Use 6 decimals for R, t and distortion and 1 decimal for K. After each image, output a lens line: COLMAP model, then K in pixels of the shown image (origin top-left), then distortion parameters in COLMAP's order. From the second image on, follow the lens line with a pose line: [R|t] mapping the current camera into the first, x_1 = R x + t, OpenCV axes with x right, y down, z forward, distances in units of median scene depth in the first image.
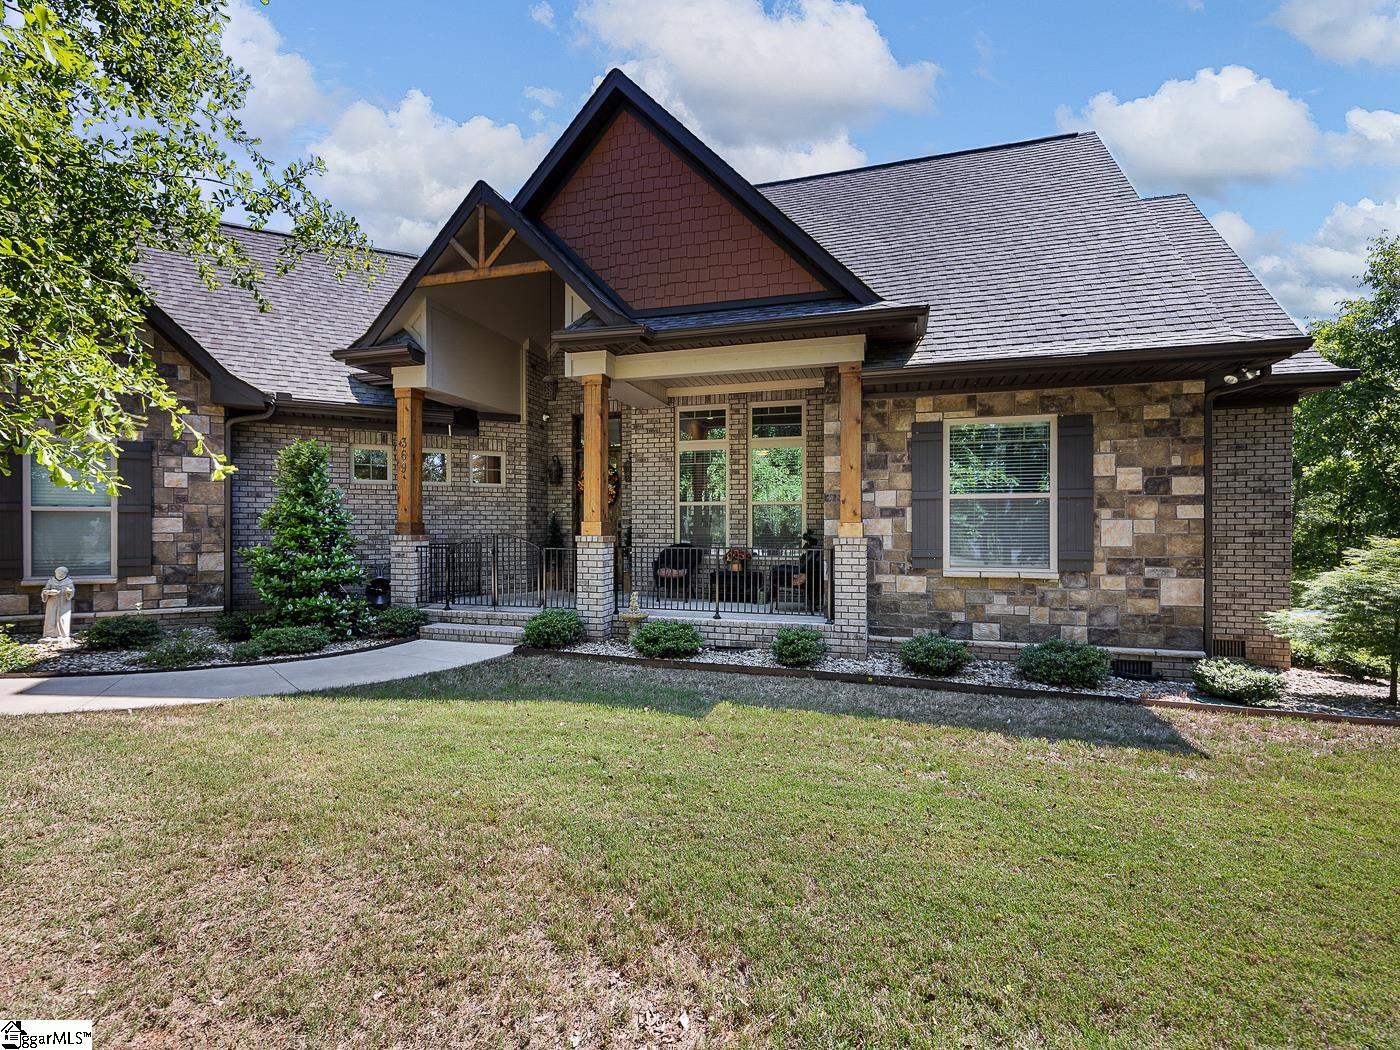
lens RADIAL K [[613.9, 0, 707.0], [0, 613.9, 548.8], [0, 0, 1]] dist [-0.004627, -0.000611]
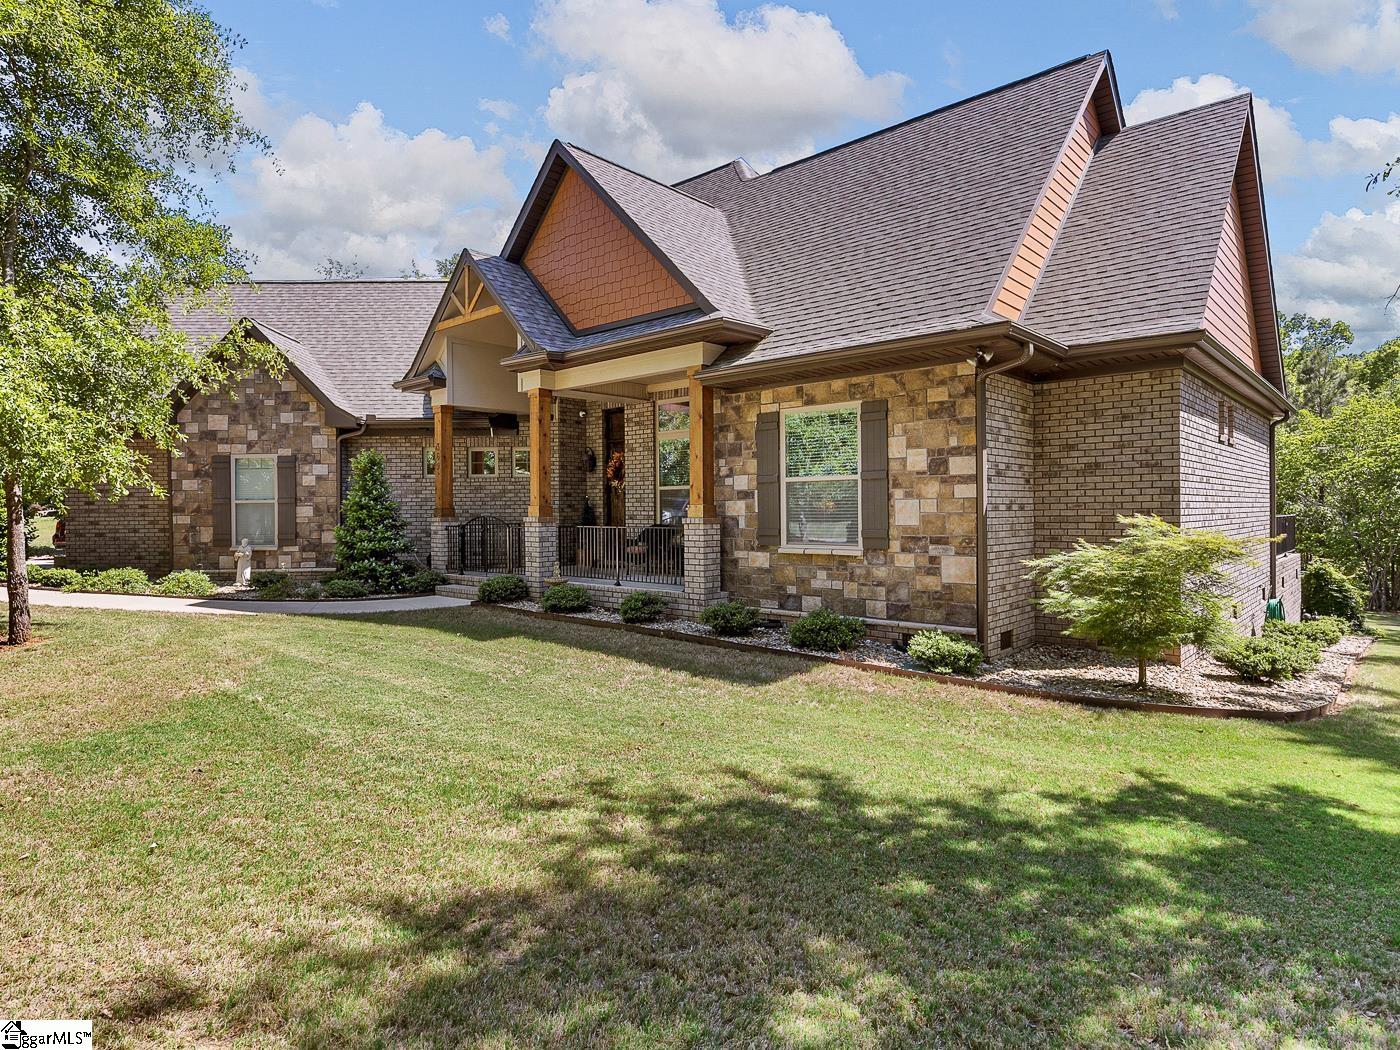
lens RADIAL K [[735.1, 0, 699.5], [0, 735.1, 540.0], [0, 0, 1]] dist [-0.025340, 0.002348]
pose [[0.917970, 0.008038, -0.396569, 0.755210], [-0.005259, 0.999953, 0.008096, 0.011962], [0.396615, -0.005346, 0.917969, -0.257505]]
